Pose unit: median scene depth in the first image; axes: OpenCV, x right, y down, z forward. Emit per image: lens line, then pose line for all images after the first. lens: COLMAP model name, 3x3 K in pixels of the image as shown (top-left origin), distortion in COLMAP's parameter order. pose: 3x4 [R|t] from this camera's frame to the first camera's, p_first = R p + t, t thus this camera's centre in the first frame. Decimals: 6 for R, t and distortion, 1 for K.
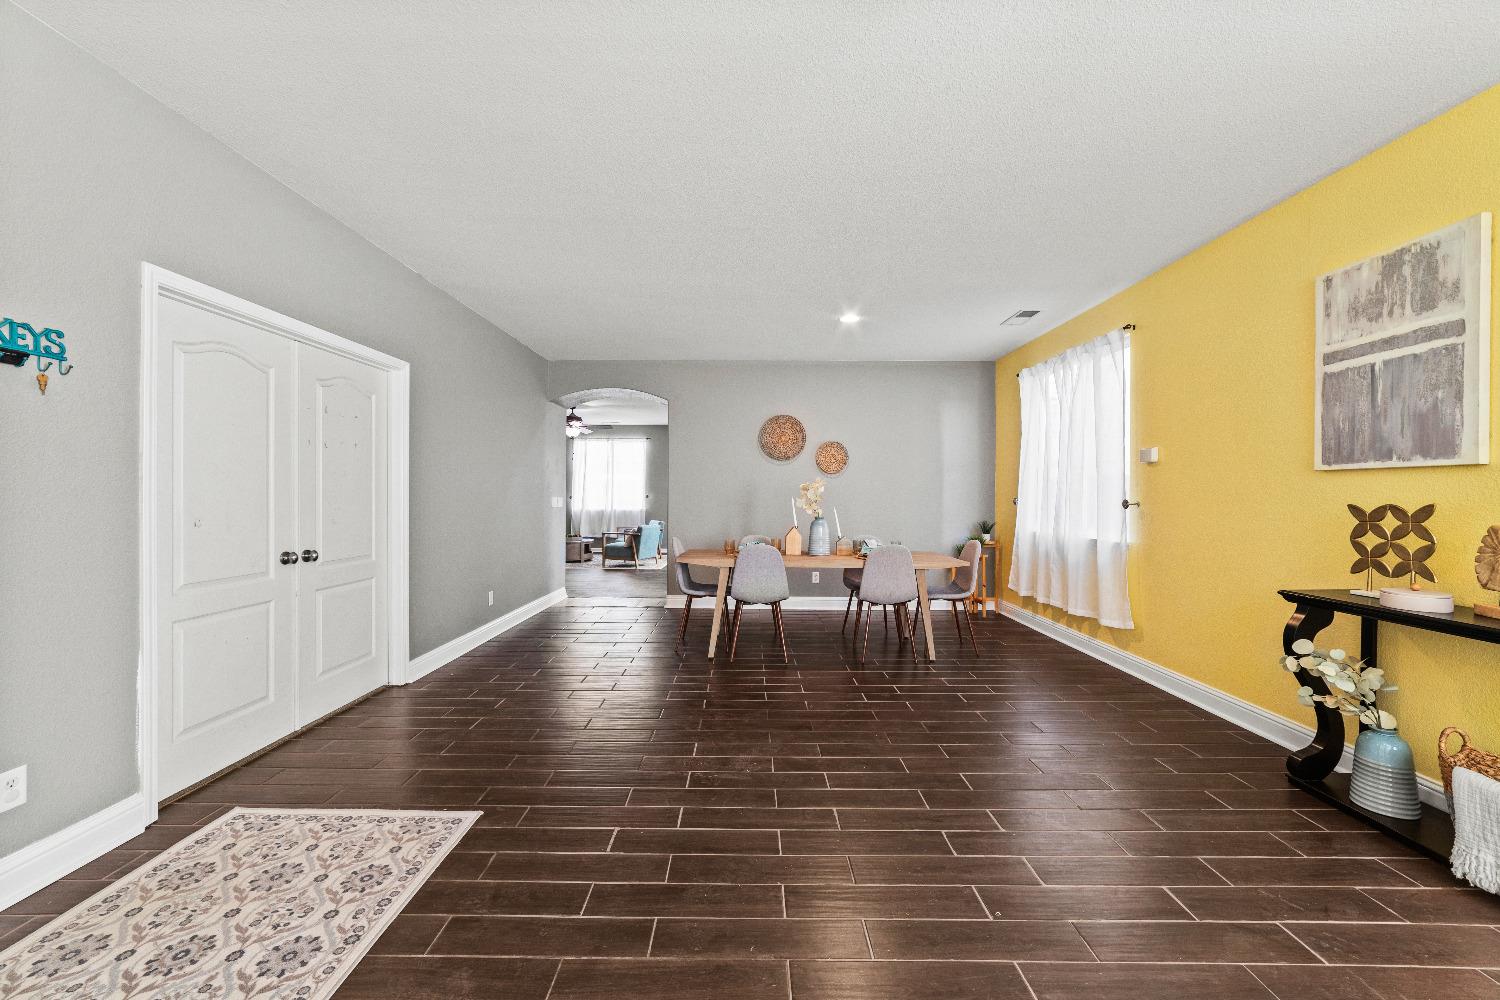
lens RADIAL K [[578.9, 0, 745.0], [0, 578.9, 496.3], [0, 0, 1]] dist [-0.020562, 0.005177]
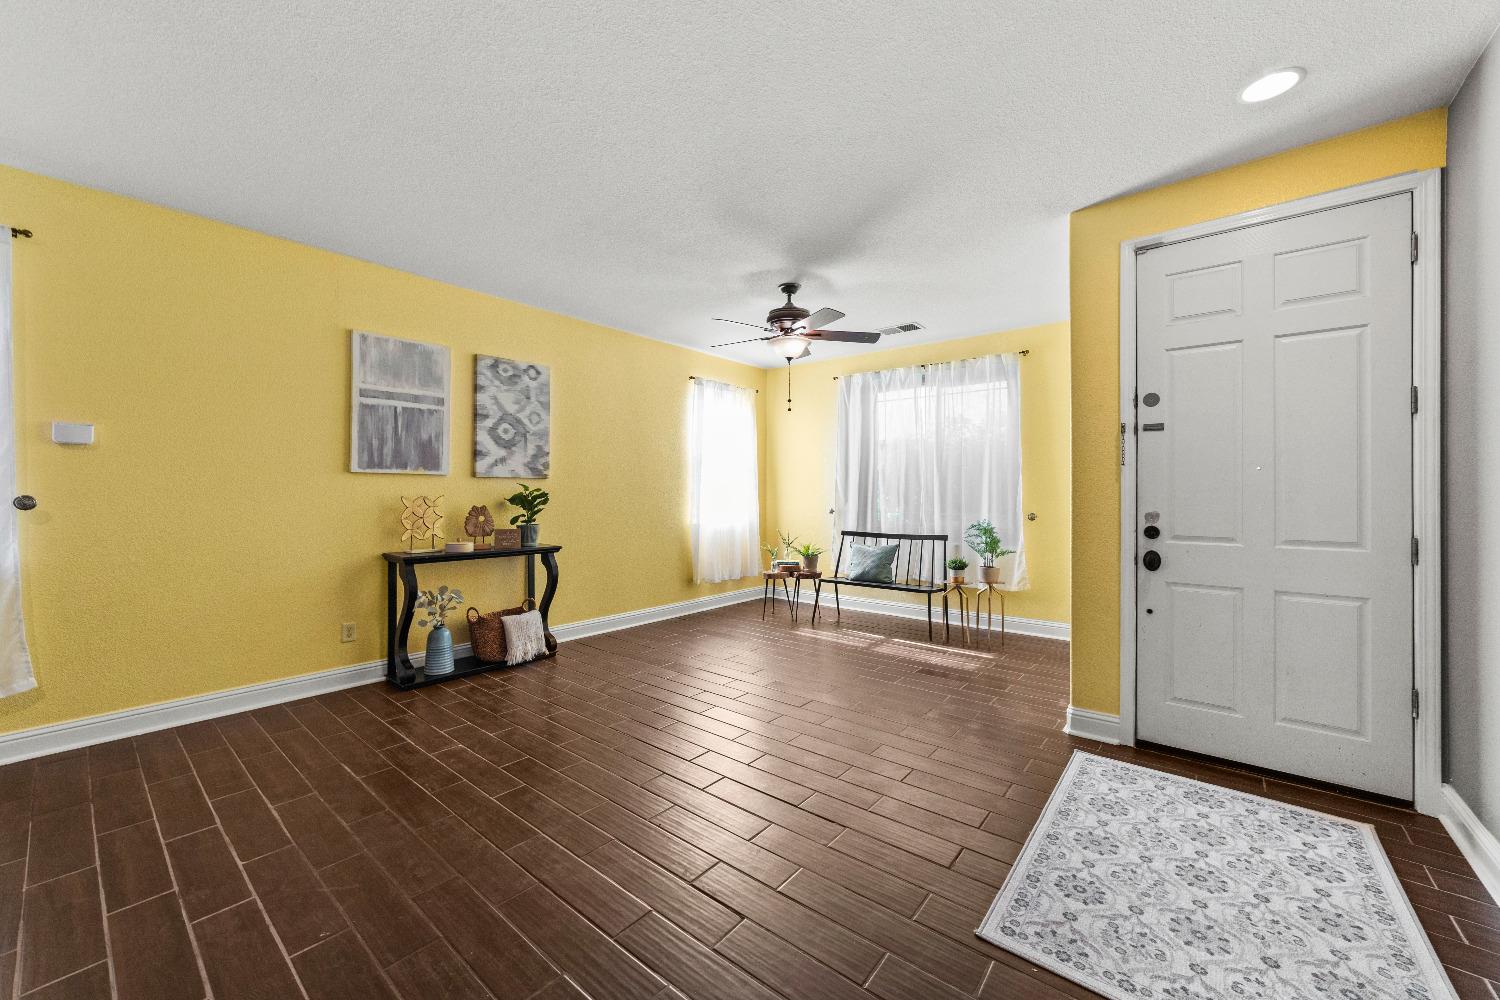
lens RADIAL K [[578.9, 0, 743.7], [0, 578.9, 486.2], [0, 0, 1]] dist [-0.020562, 0.005177]
pose [[-0.777866, 0.001238, 0.628429, -0.587618], [-0.004666, 0.999959, -0.007746, -0.005727], [-0.628413, -0.008957, -0.777828, 1.504545]]
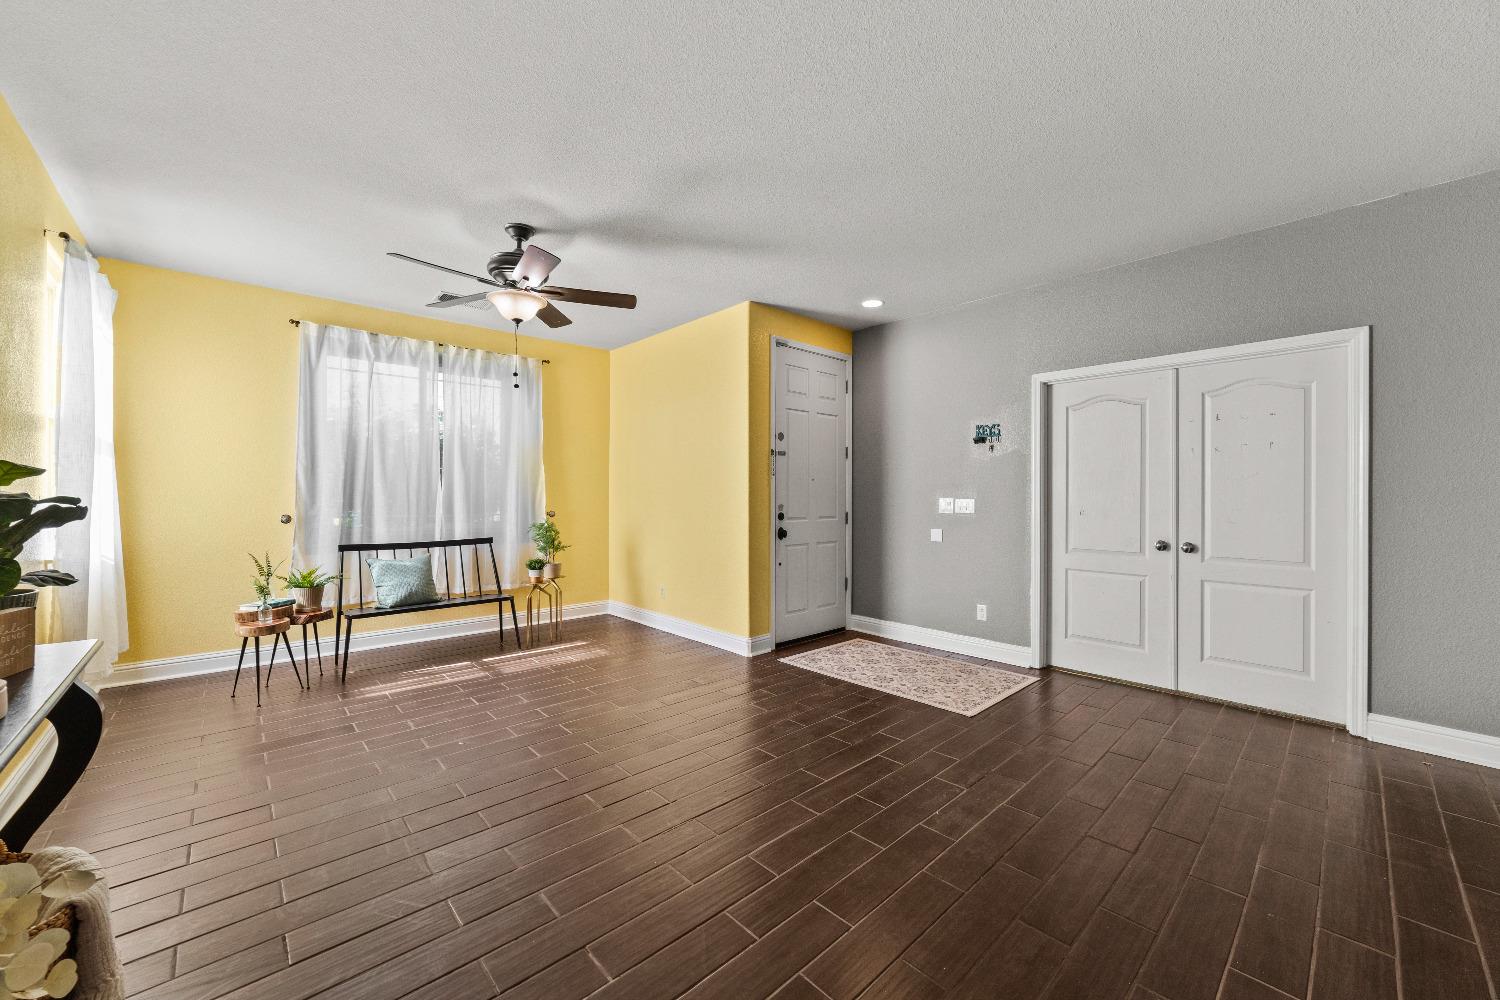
lens RADIAL K [[578.9, 0, 746.3], [0, 578.9, 489.0], [0, 0, 1]] dist [-0.020562, 0.005177]
pose [[-0.729647, -0.009655, -0.683755, 0.806977], [-0.005895, 0.999952, -0.007829, -0.001477], [0.683798, -0.001682, -0.729669, 1.431592]]
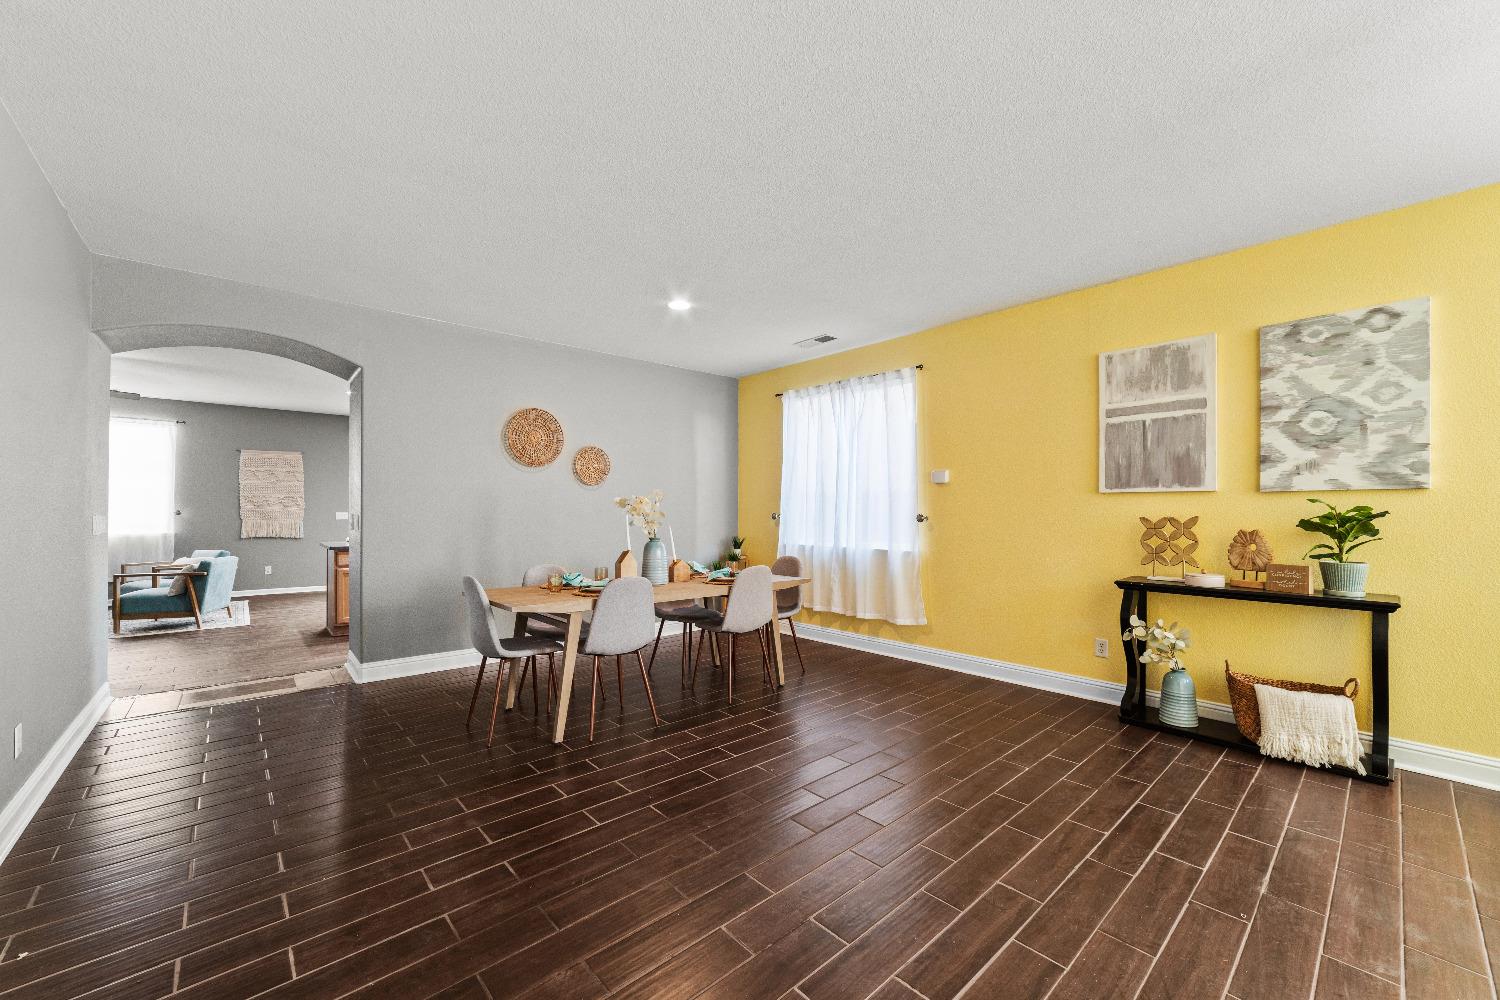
lens RADIAL K [[578.9, 0, 751.3], [0, 578.9, 510.9], [0, 0, 1]] dist [-0.020562, 0.005177]
pose [[0.740977, -0.000901, 0.671530, -0.584919], [0.001772, 0.999998, -0.000614, -0.001925], [-0.671528, 0.001645, 0.740977, 0.542230]]
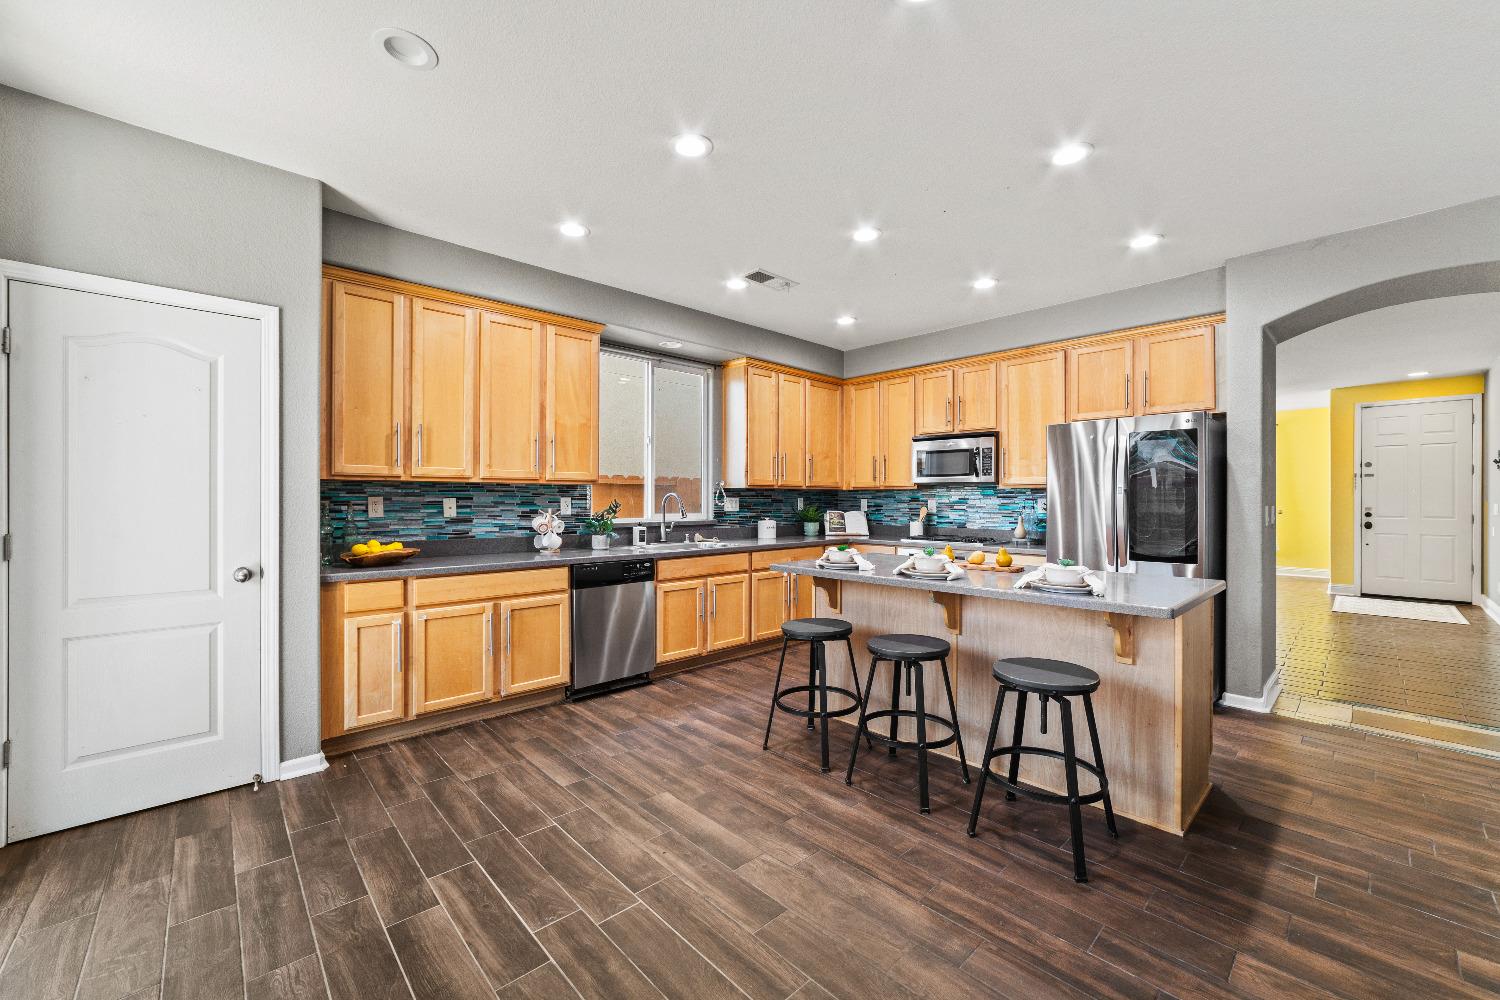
lens RADIAL K [[578.9, 0, 756.3], [0, 578.9, 495.8], [0, 0, 1]] dist [-0.020562, 0.005177]
pose [[-0.694658, -0.004929, 0.719323, -0.428411], [-0.003510, 0.999988, 0.003462, -0.024146], [-0.719332, -0.000119, -0.694667, 4.363735]]
